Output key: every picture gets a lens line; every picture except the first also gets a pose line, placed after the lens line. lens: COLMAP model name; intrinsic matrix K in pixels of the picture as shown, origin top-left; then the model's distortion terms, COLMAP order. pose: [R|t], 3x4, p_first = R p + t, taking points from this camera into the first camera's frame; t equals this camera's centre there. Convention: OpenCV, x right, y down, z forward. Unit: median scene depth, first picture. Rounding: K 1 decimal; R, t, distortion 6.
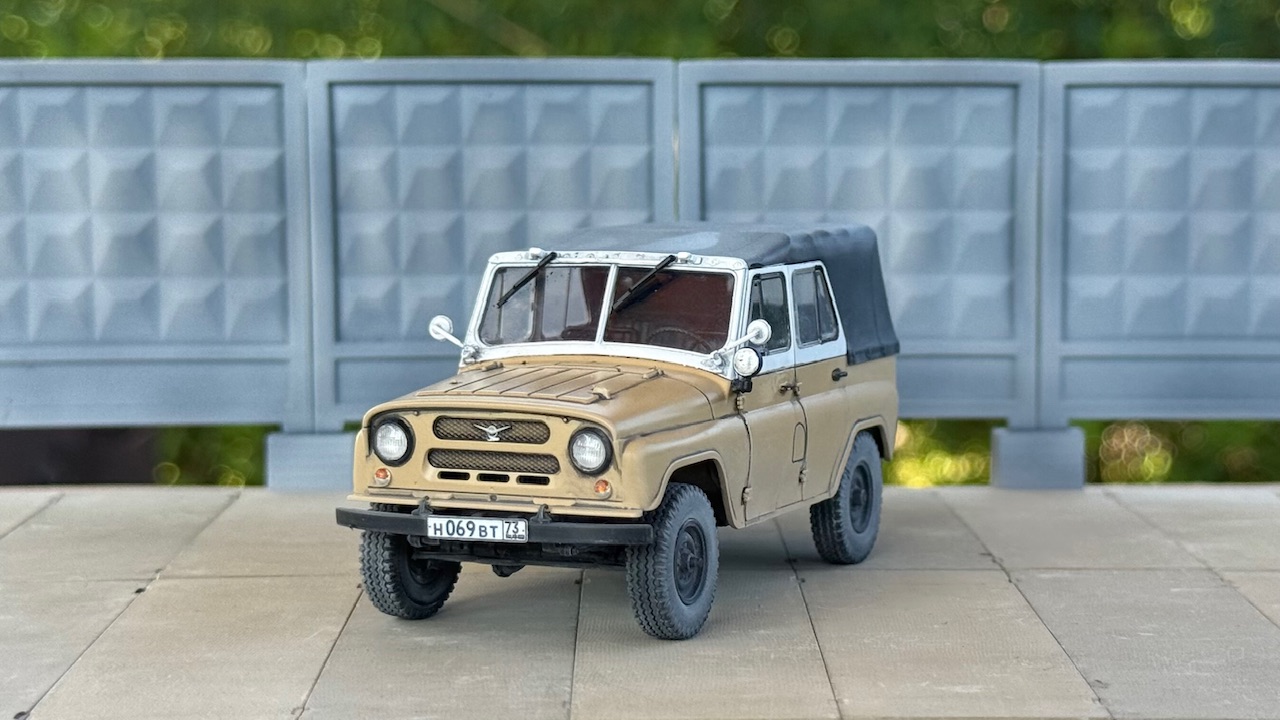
lens RADIAL K [[2514.2, 0, 741.3], [0, 2514.2, 355.9], [0, 0, 1]] dist [0.016206, 0.003824]
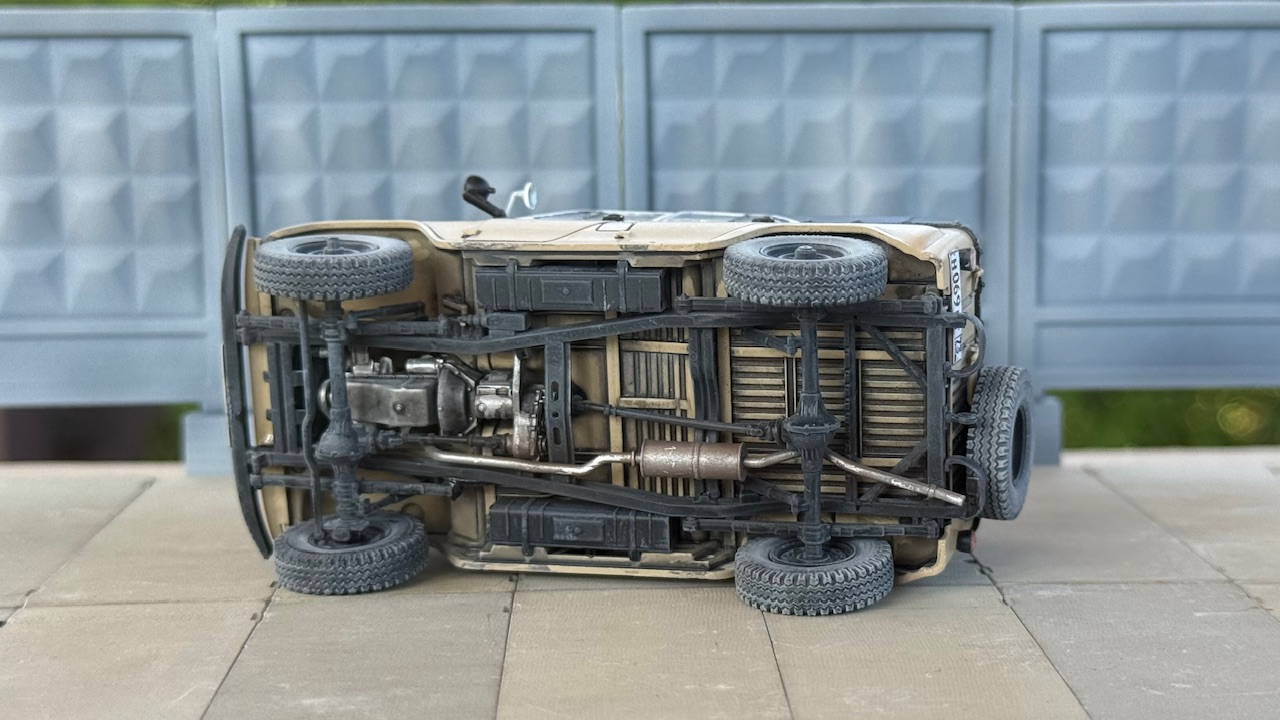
lens RADIAL K [[1738.9, 0, 678.2], [0, 1738.9, 292.8], [0, 0, 1]] dist [0.045198, 0.046913]
pose [[0.999936, -0.008143, -0.007795, -0.000283], [0.008437, 0.999227, 0.038407, -0.036858], [0.007476, -0.038470, 0.999232, 0.358856]]
